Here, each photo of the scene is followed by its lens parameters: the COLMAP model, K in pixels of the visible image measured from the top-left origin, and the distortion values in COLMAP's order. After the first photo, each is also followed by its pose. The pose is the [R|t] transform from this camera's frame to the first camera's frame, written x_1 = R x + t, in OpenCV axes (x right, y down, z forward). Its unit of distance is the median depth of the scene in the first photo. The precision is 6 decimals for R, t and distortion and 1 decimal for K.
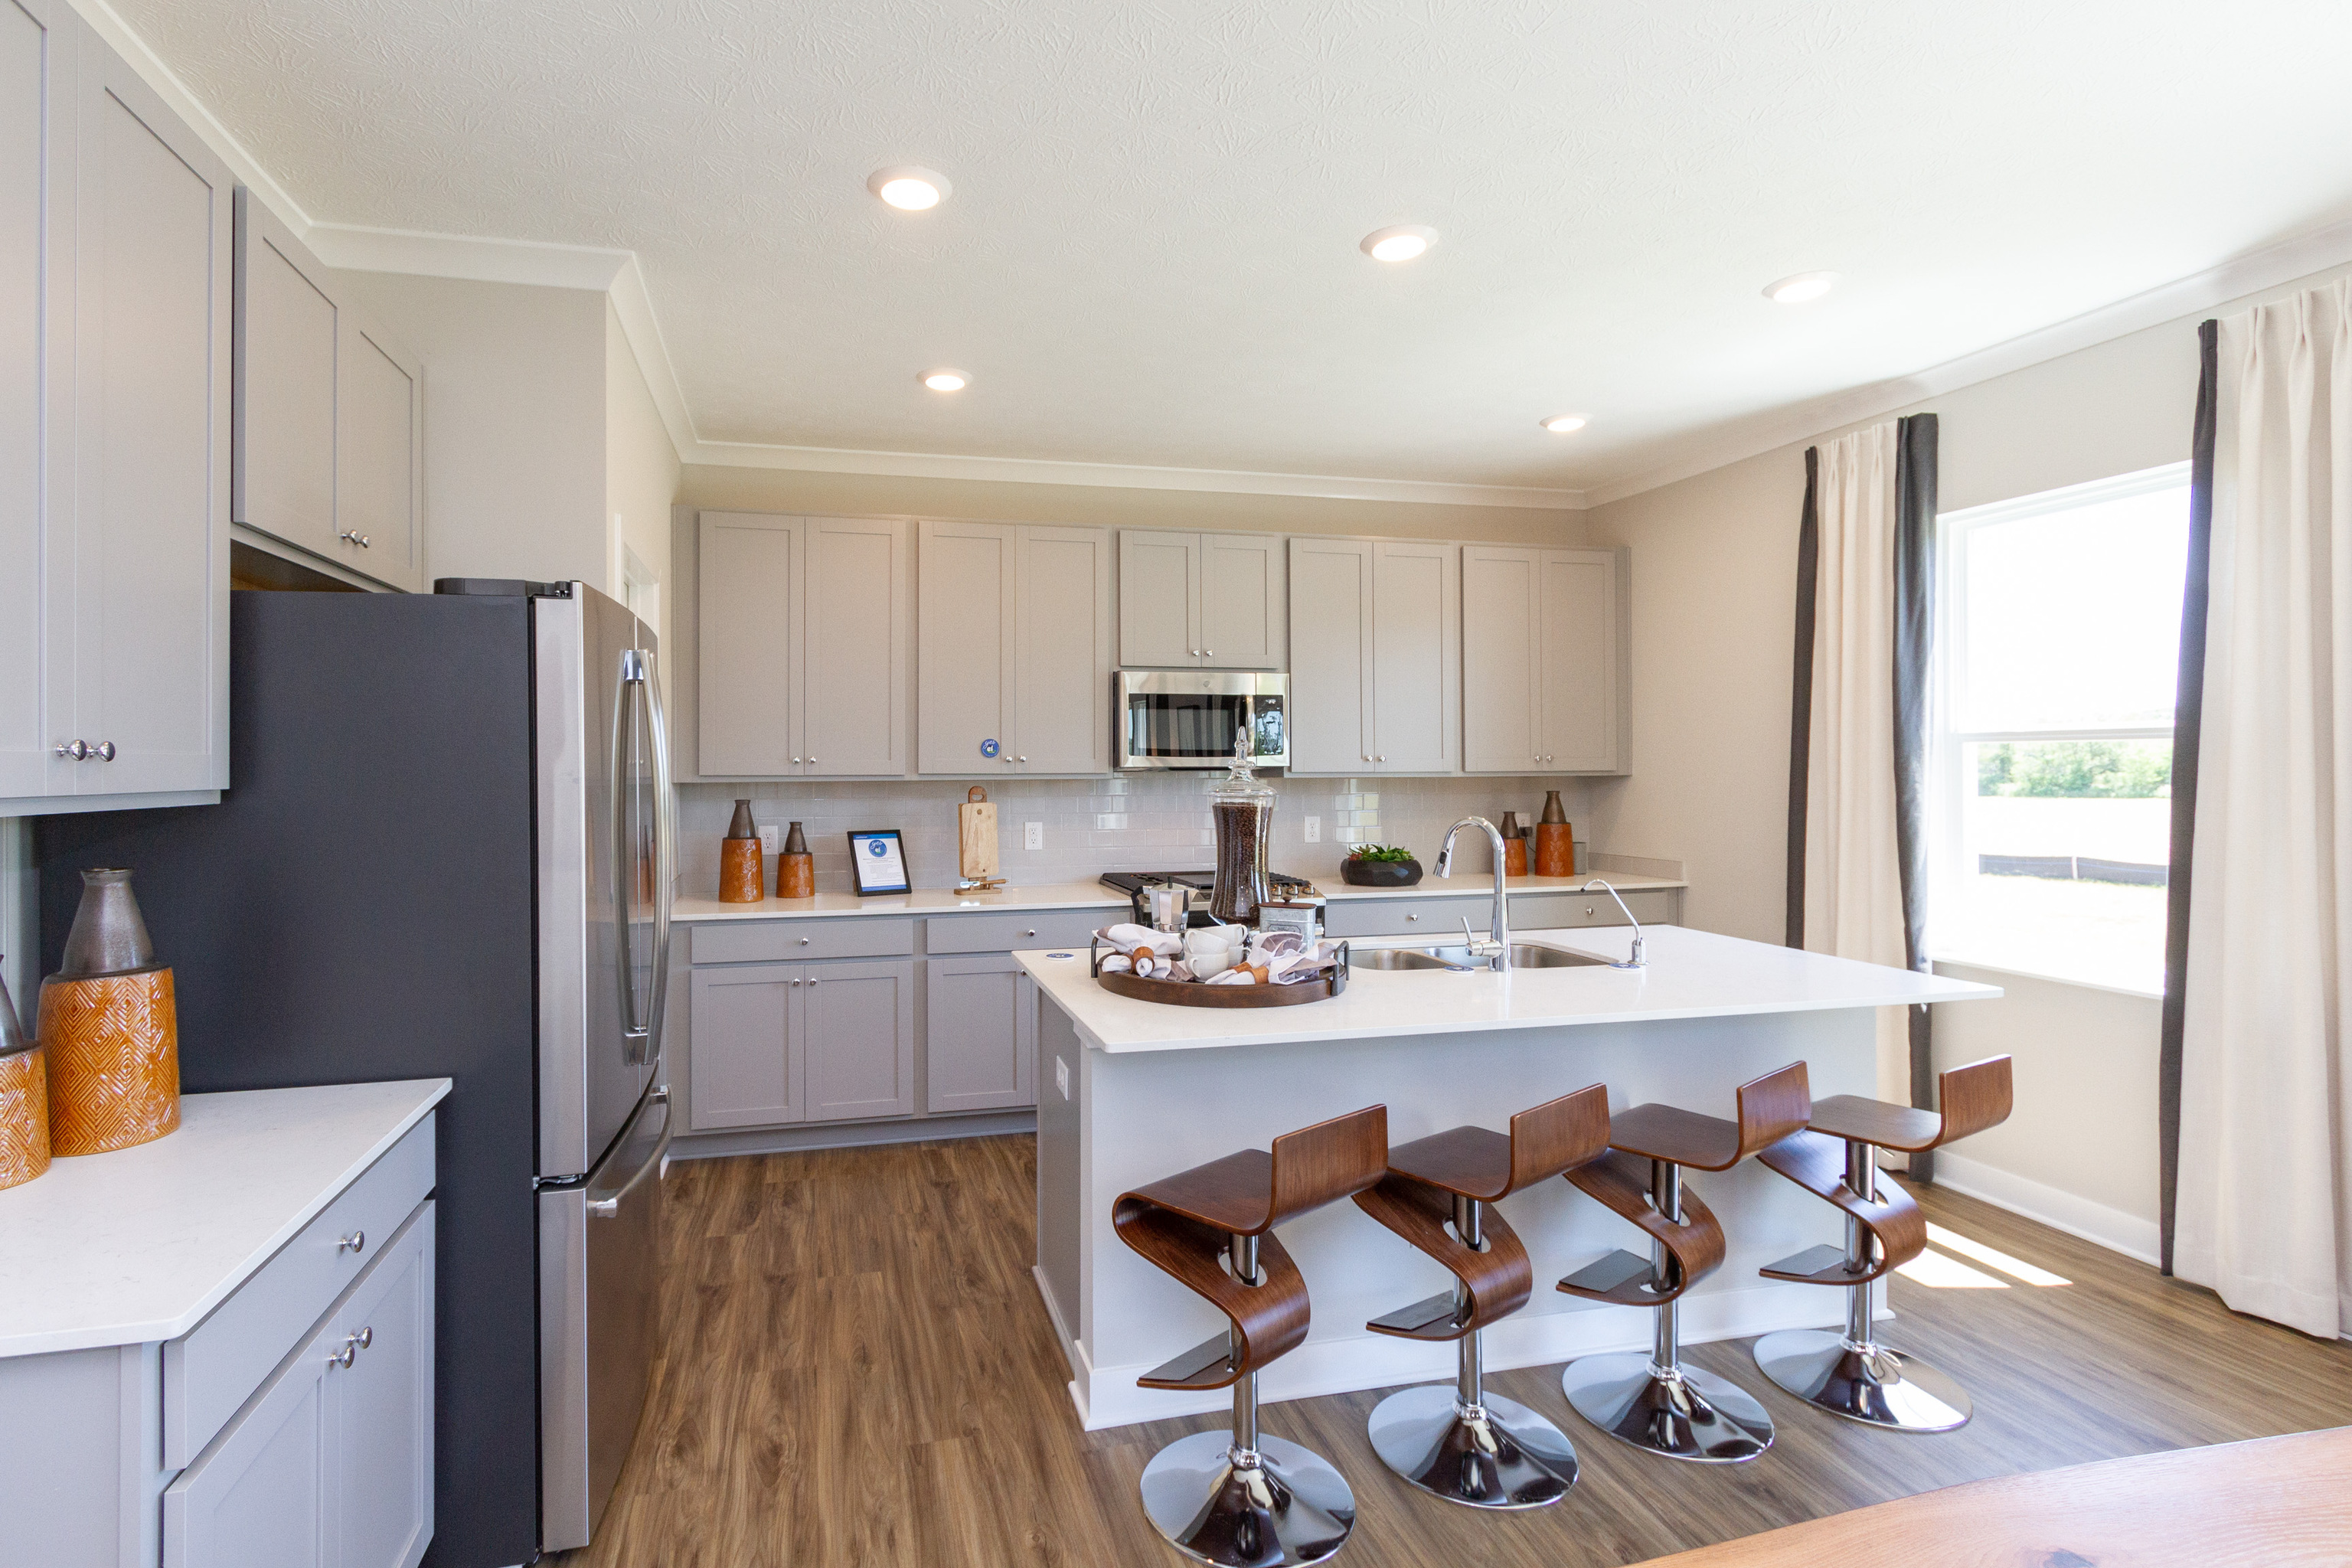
lens RADIAL K [[1068.5, 0, 1175.2], [0, 1068.5, 760.2], [0, 0, 1]] dist [0.000670, -0.000011]
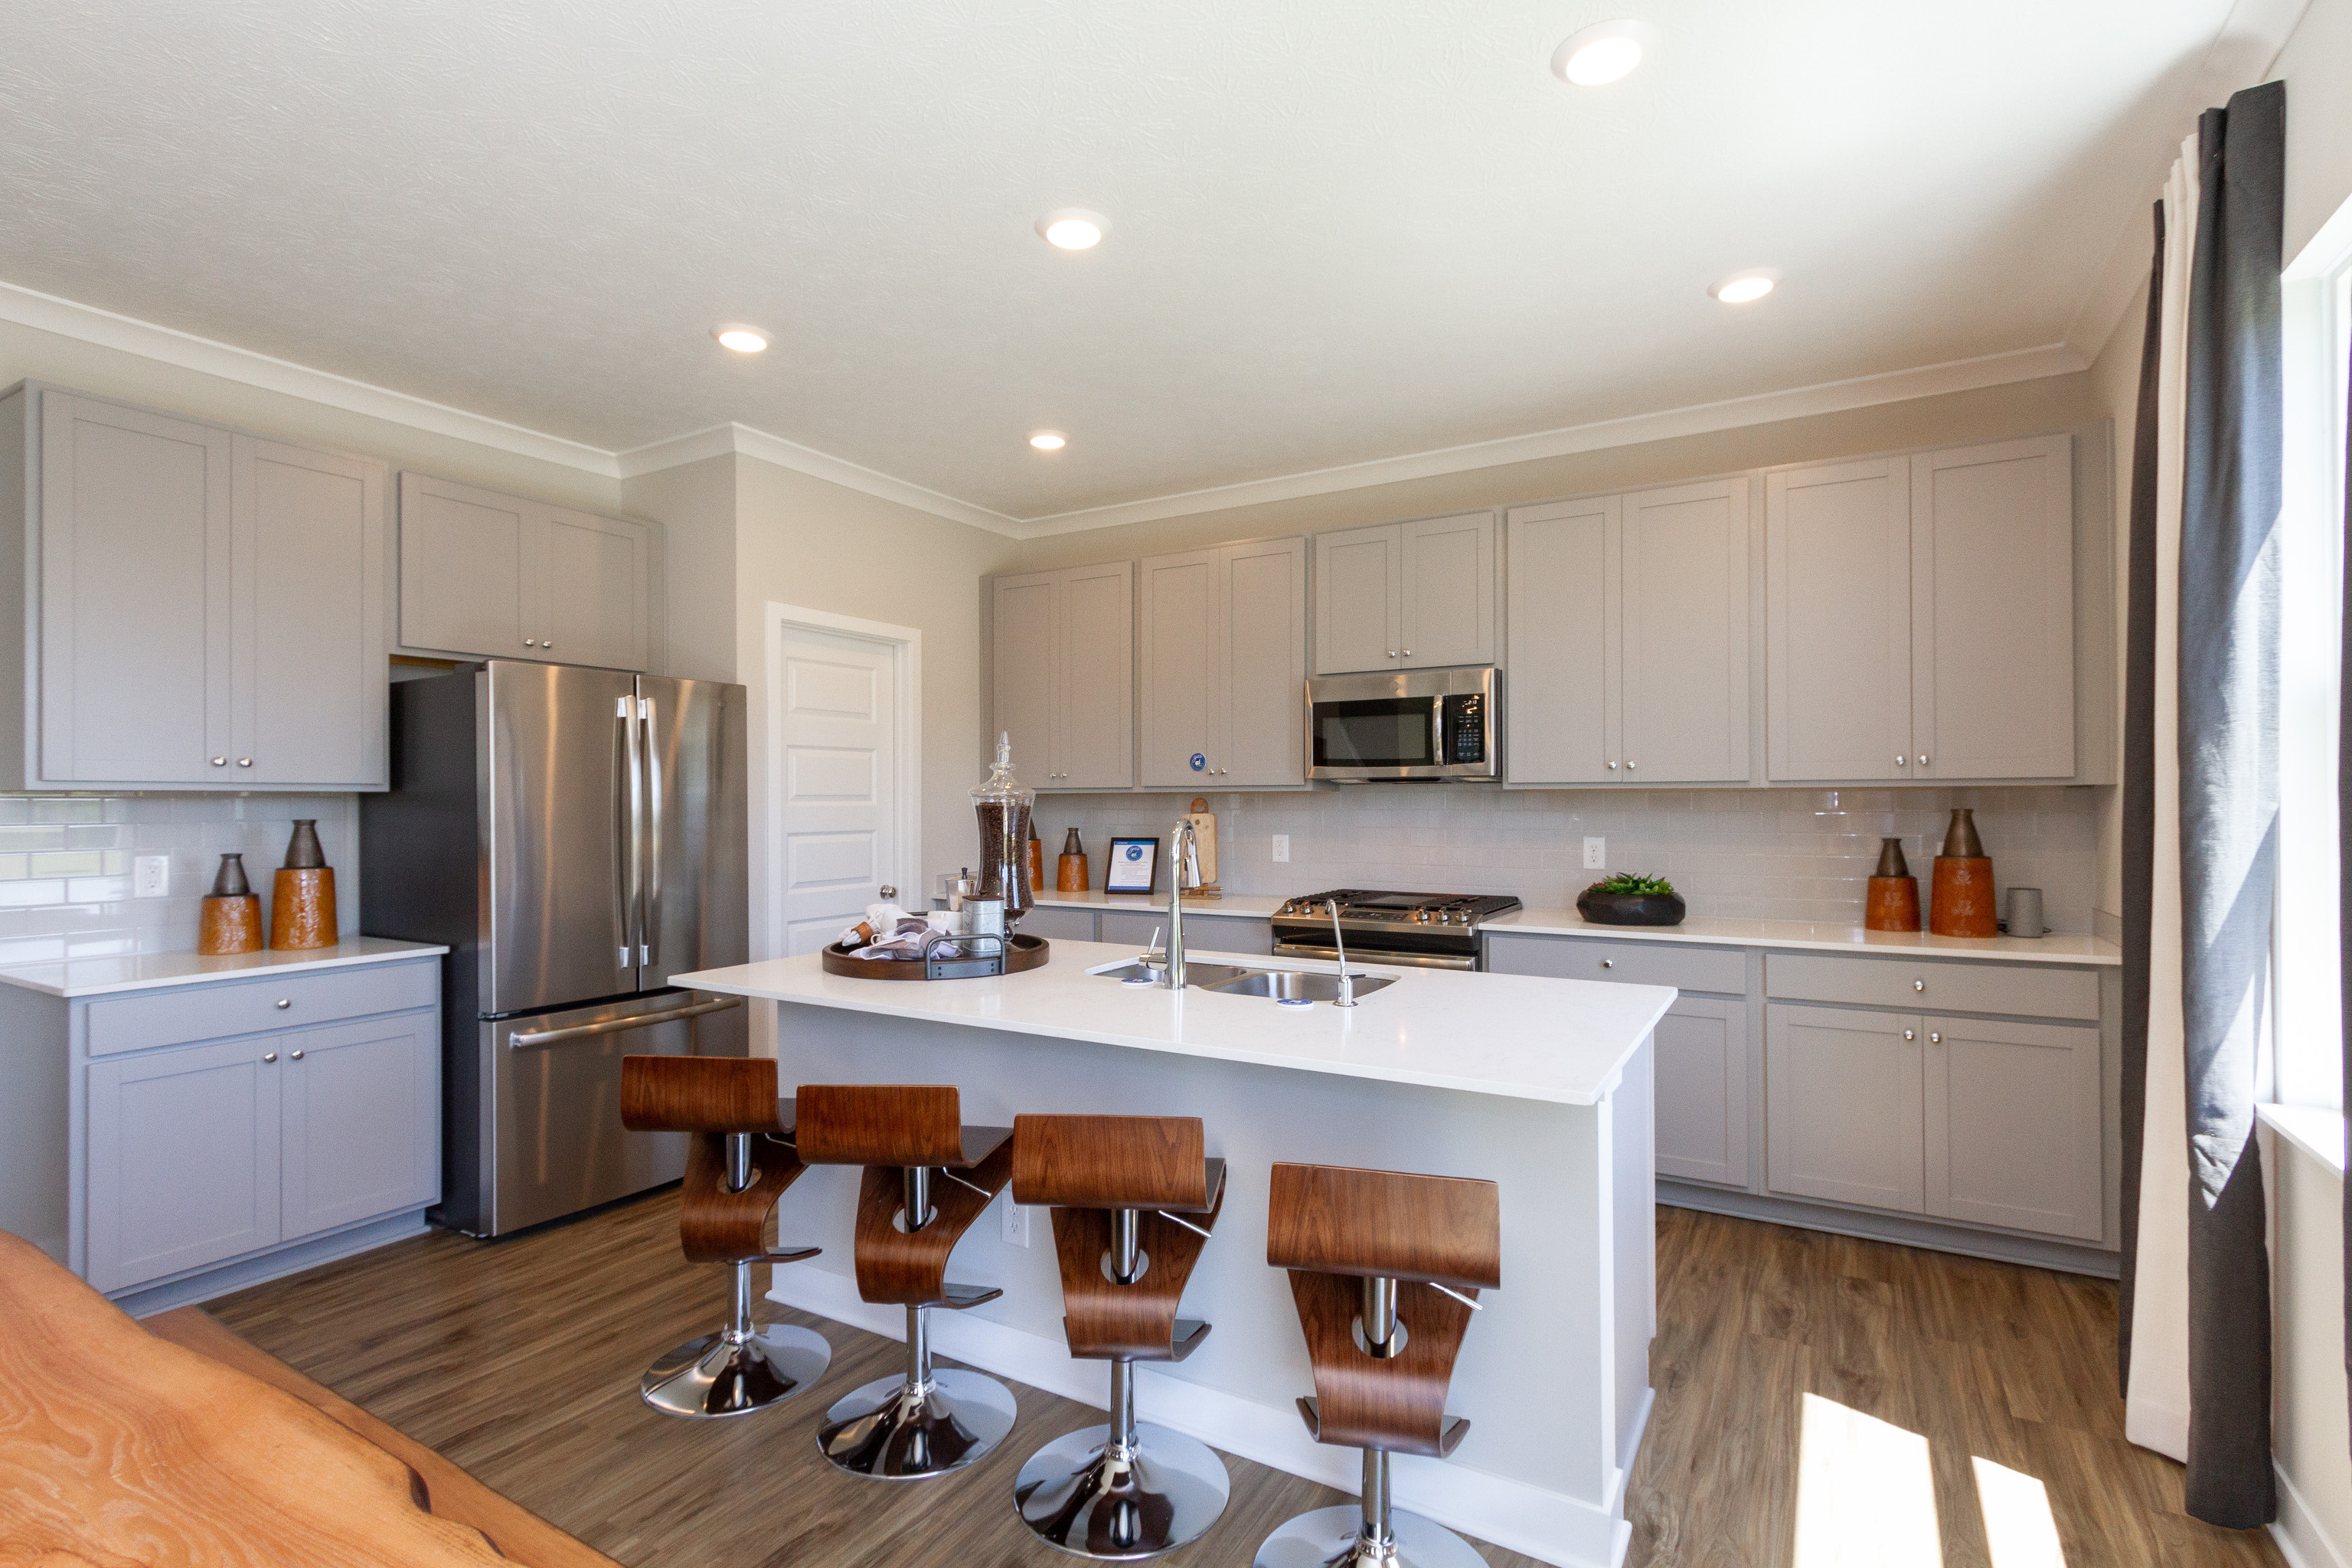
lens RADIAL K [[1103.9, 0, 1176.0], [0, 1103.9, 784.0], [0, 0, 1]] dist [0.002300, 0.000188]
pose [[0.723901, -0.009485, -0.689839, 0.563030], [0.007143, 0.999955, -0.006253, 0.017160], [0.689867, -0.000400, 0.723936, 0.190293]]
